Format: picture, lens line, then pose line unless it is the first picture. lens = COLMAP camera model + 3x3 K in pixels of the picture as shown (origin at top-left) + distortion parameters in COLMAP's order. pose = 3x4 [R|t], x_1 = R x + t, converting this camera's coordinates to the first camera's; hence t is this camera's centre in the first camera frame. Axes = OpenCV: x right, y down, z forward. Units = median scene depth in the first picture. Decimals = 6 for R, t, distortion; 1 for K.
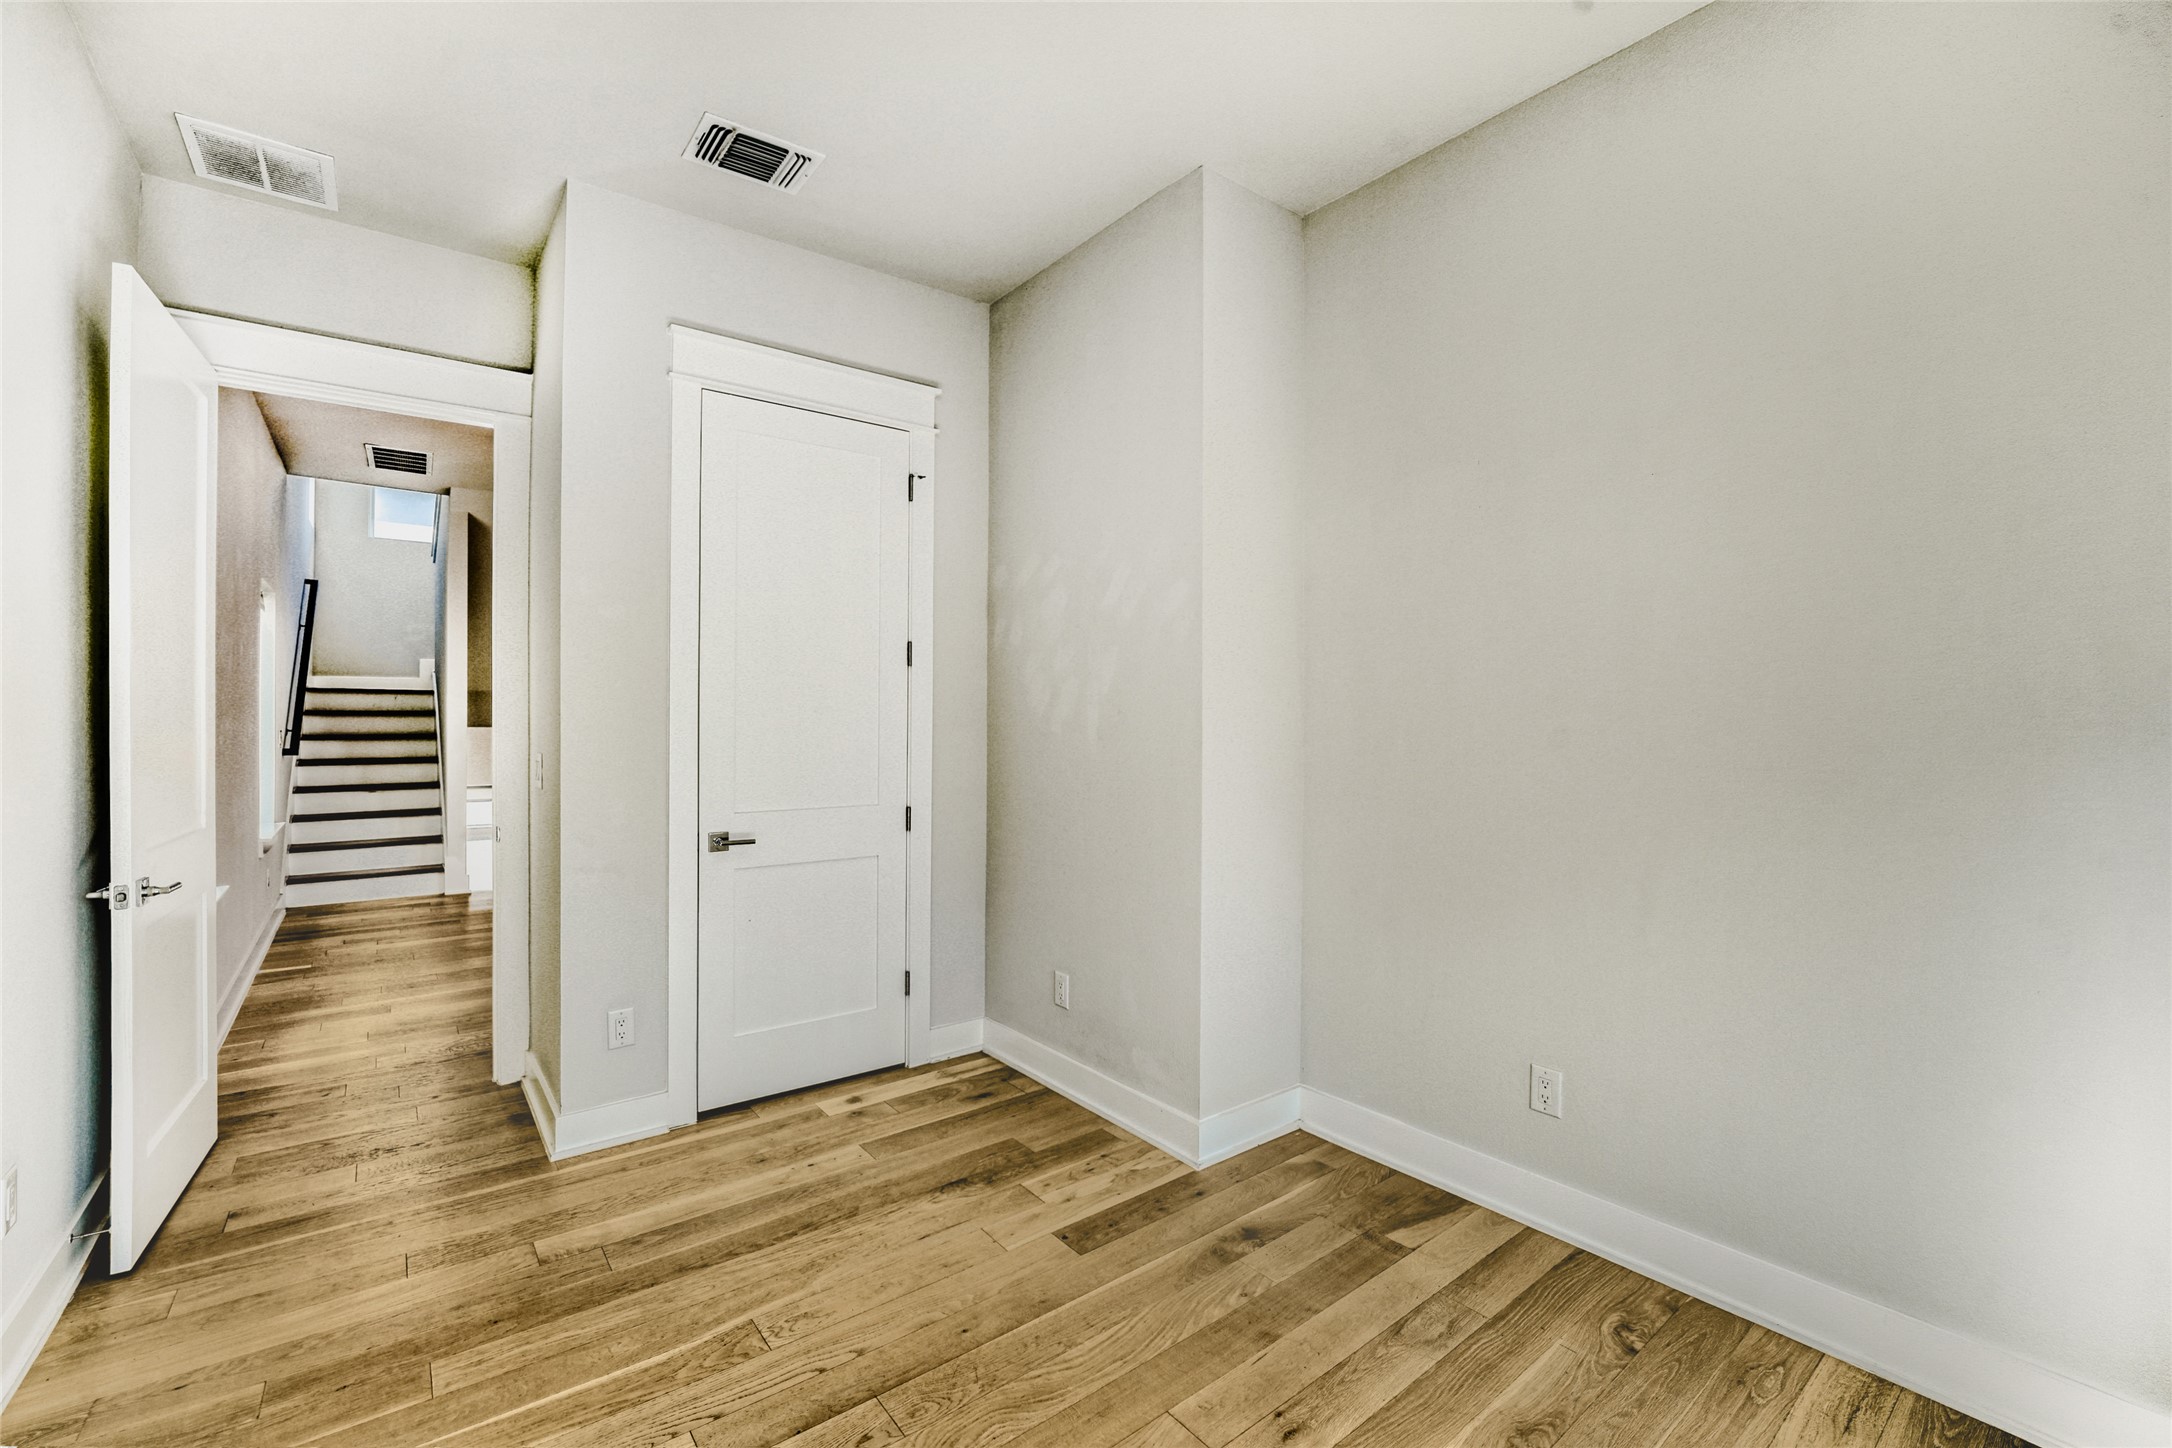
lens RADIAL K [[897.7, 0, 1073.9], [0, 897.7, 725.7], [0, 0, 1]] dist [-0.021852, 0.000659]
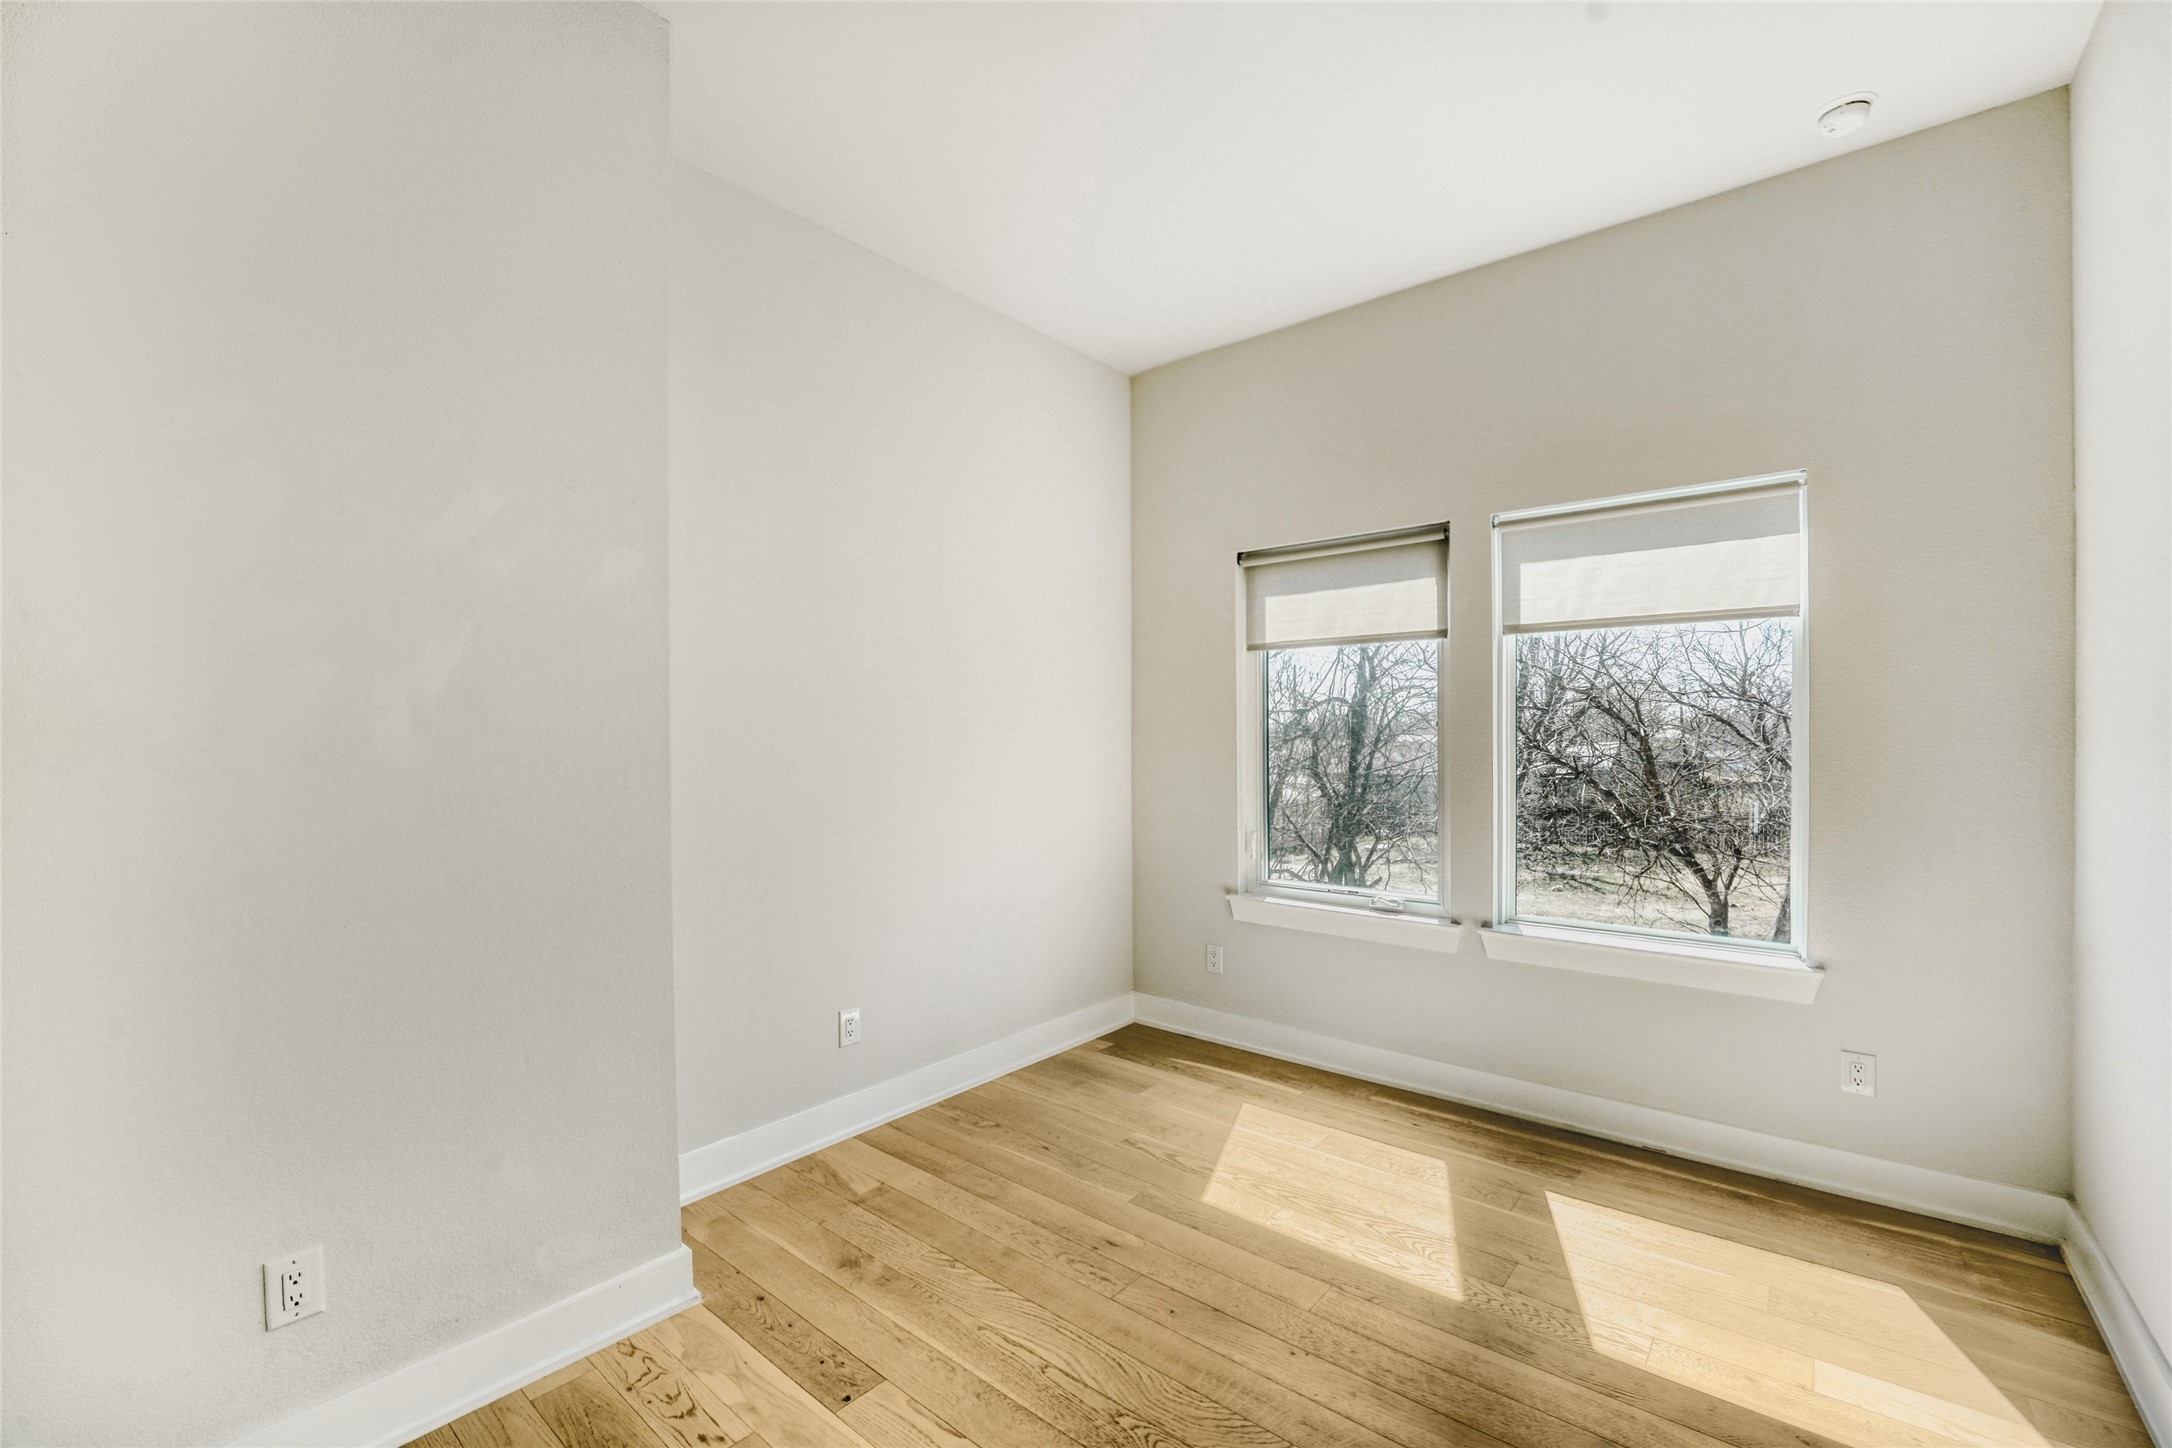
lens RADIAL K [[897.7, 0, 1075.5], [0, 897.7, 733.6], [0, 0, 1]] dist [-0.021852, 0.000659]
pose [[-0.217596, 0.003556, 0.976032, -0.815968], [-0.001978, 0.999990, -0.004084, -0.011963], [-0.976037, -0.002819, -0.217587, 0.968418]]
